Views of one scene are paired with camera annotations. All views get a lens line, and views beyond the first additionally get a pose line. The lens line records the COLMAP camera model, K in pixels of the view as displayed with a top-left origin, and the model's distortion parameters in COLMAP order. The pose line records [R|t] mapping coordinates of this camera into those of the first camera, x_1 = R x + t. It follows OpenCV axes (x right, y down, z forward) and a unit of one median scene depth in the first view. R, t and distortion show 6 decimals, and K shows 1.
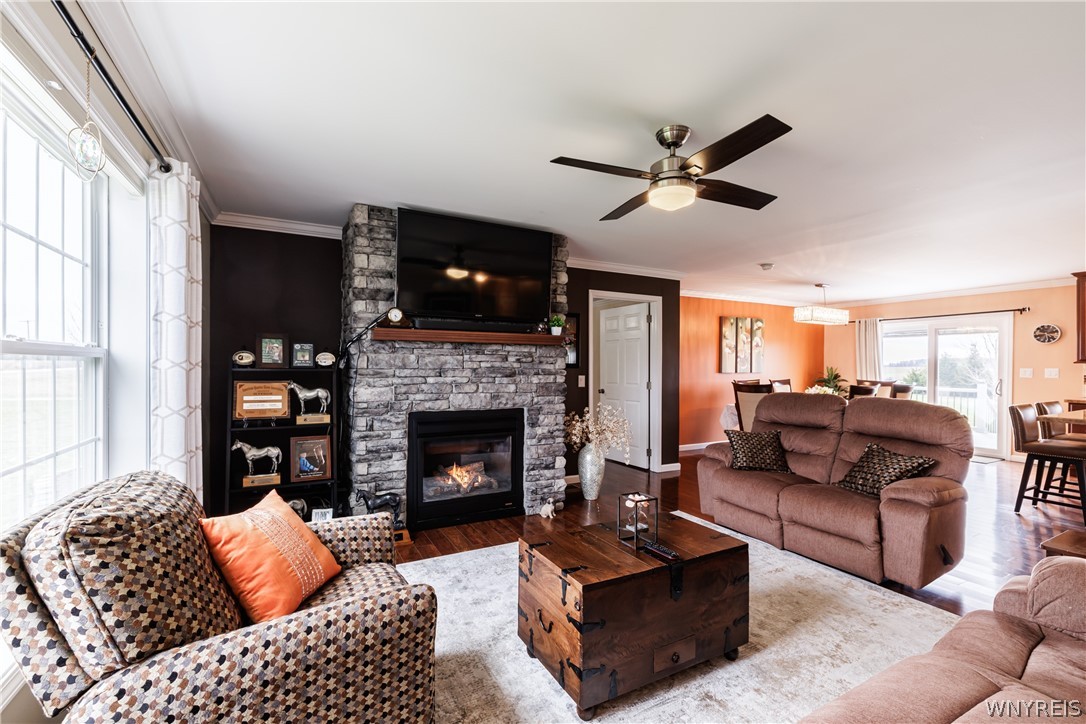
lens RADIAL K [[471.1, 0, 542.2], [0, 471.1, 366.2], [0, 0, 1]] dist [-0.000122, 0.000118]
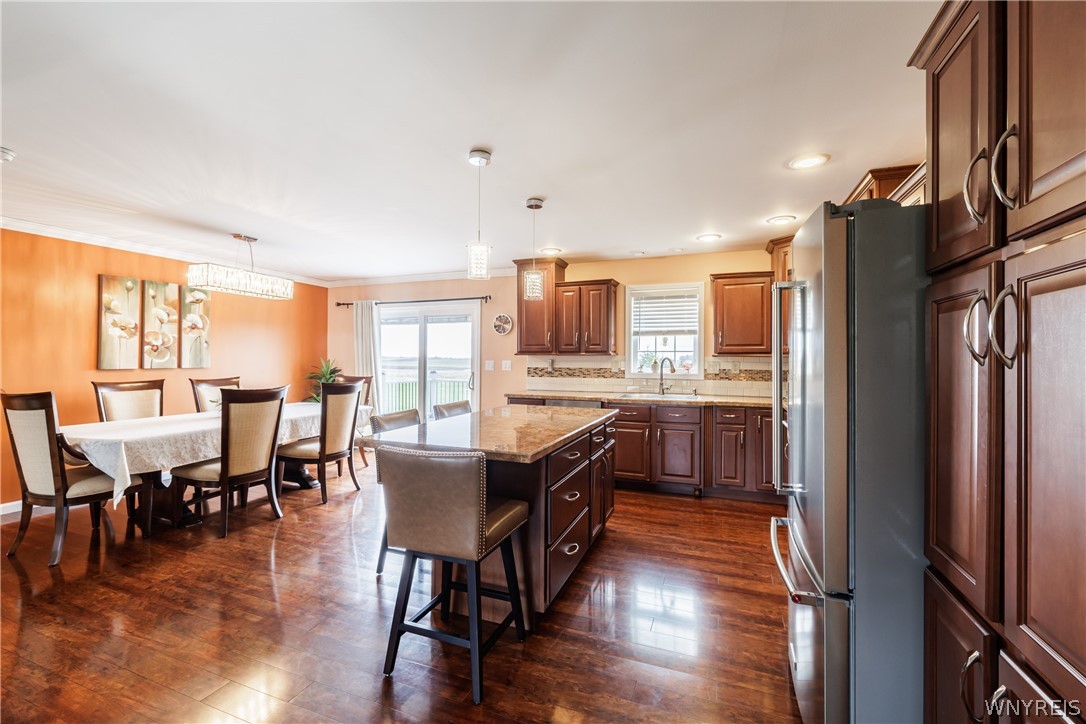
lens RADIAL K [[471.1, 0, 538.3], [0, 471.1, 357.4], [0, 0, 1]] dist [-0.000122, 0.000118]
pose [[0.756757, 0.000959, 0.653696, 0.408766], [0.001132, 0.999996, -0.002778, 0.001446], [-0.653696, 0.002842, 0.756752, 0.187252]]
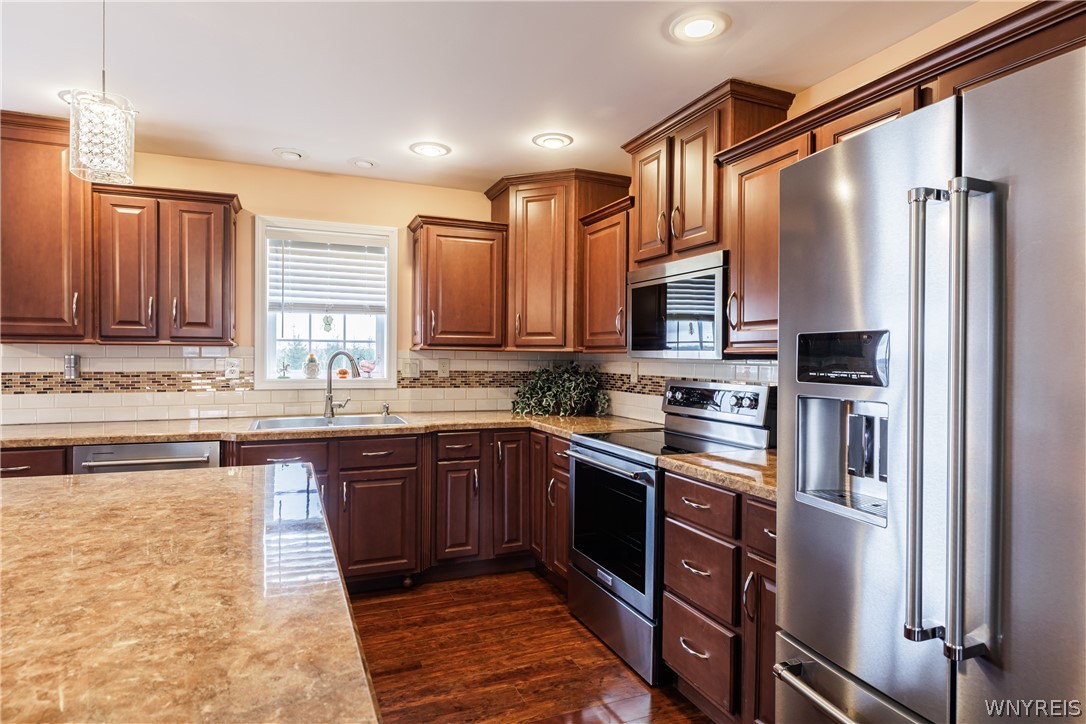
lens RADIAL K [[602.6, 0, 538.1], [0, 602.6, 361.4], [0, 0, 1]] dist [-0.000567, -0.000150]
pose [[0.090894, -0.010539, 0.995805, 0.512407], [-0.002973, 0.999937, 0.010854, 0.002287], [-0.995856, -0.003948, 0.090856, 0.366956]]
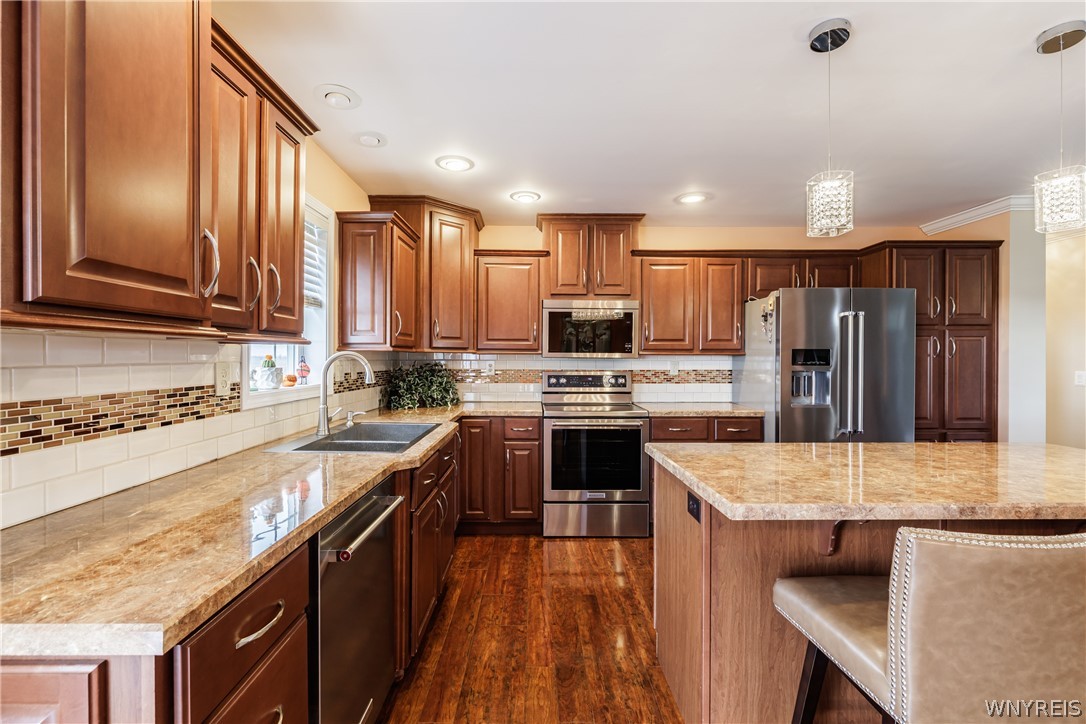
lens RADIAL K [[471.1, 0, 539.8], [0, 471.1, 360.1], [0, 0, 1]] dist [-0.000122, 0.000118]
pose [[-0.888372, -0.005176, 0.459094, 0.714080], [-0.000245, 0.999942, 0.010799, 0.001673], [-0.459124, 0.009480, -0.888322, 0.776764]]
